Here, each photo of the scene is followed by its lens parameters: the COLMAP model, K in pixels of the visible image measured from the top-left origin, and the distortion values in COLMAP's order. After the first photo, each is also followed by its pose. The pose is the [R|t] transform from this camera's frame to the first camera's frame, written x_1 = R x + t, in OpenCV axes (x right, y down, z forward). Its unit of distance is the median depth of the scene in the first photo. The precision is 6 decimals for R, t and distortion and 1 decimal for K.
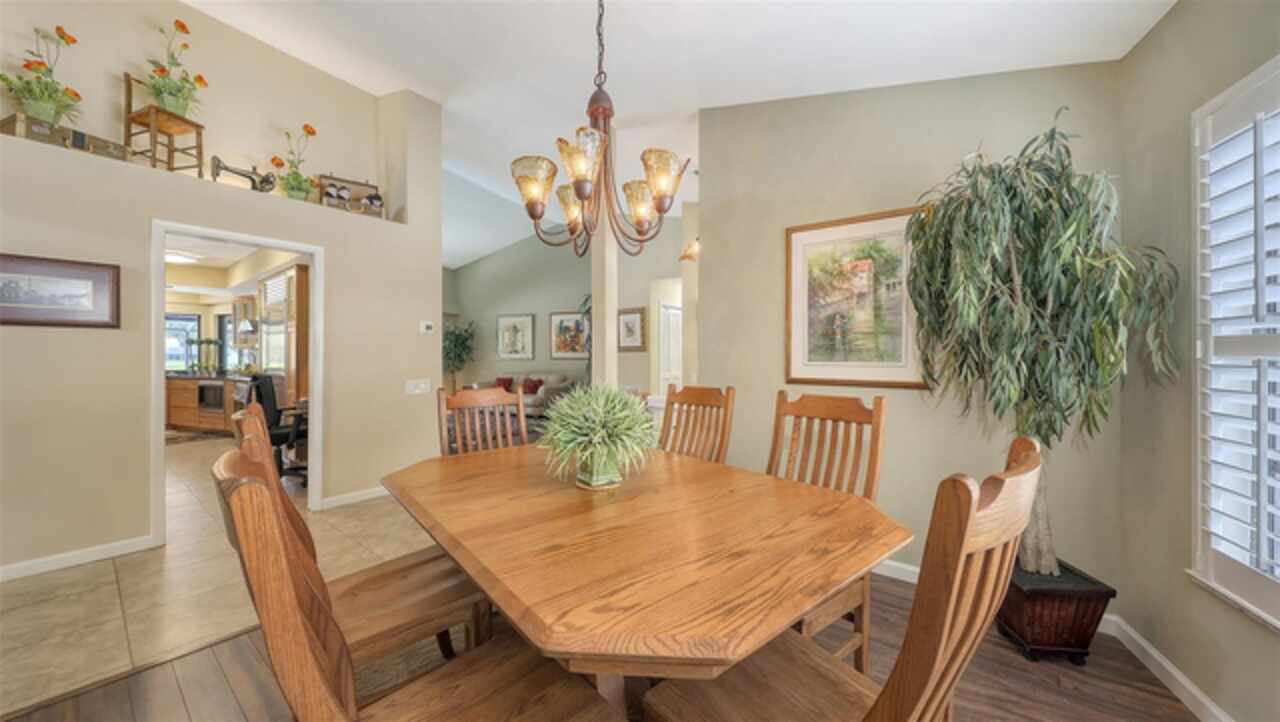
lens RADIAL K [[455.0, 0, 638.9], [0, 455.0, 354.4], [0, 0, 1]] dist [-0.000929, 0.000025]
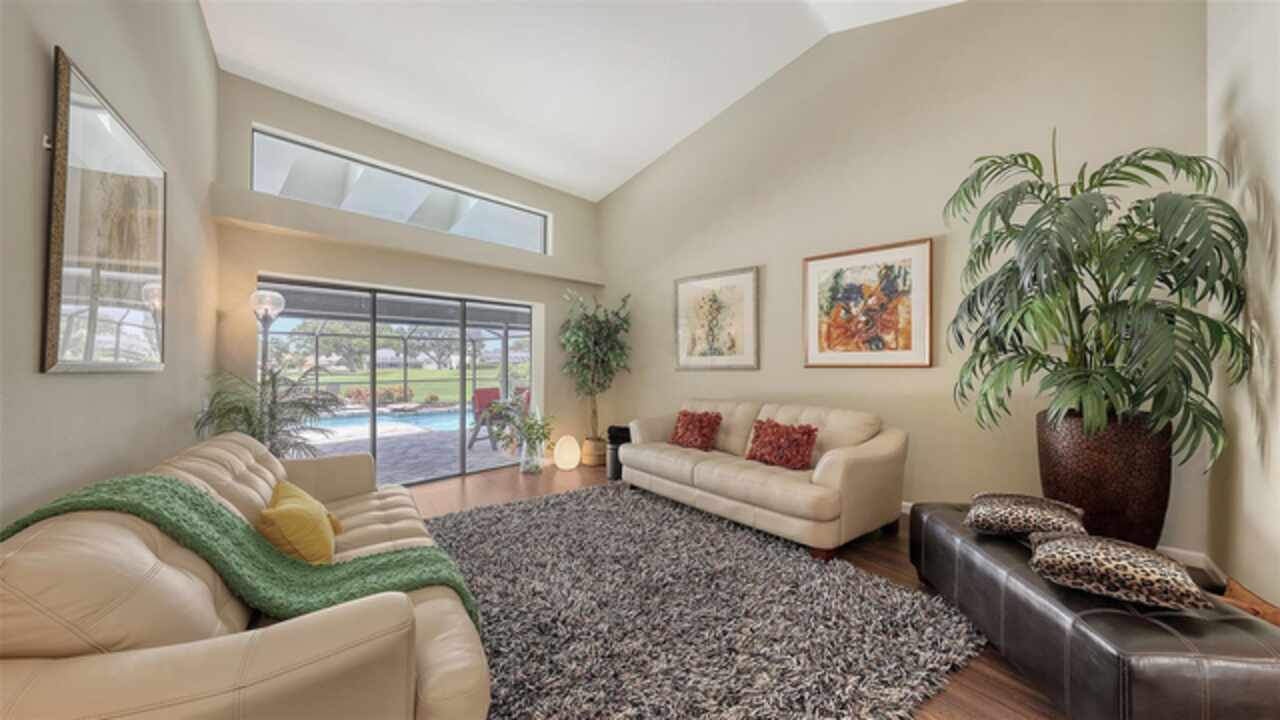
lens RADIAL K [[446.1, 0, 644.6], [0, 446.1, 364.1], [0, 0, 1]] dist [-0.002325, -0.000129]
pose [[0.952683, -0.002355, -0.303956, -0.203032], [0.003714, 0.999986, 0.003893, 0.004331], [0.303942, -0.004837, 0.952678, 0.548415]]
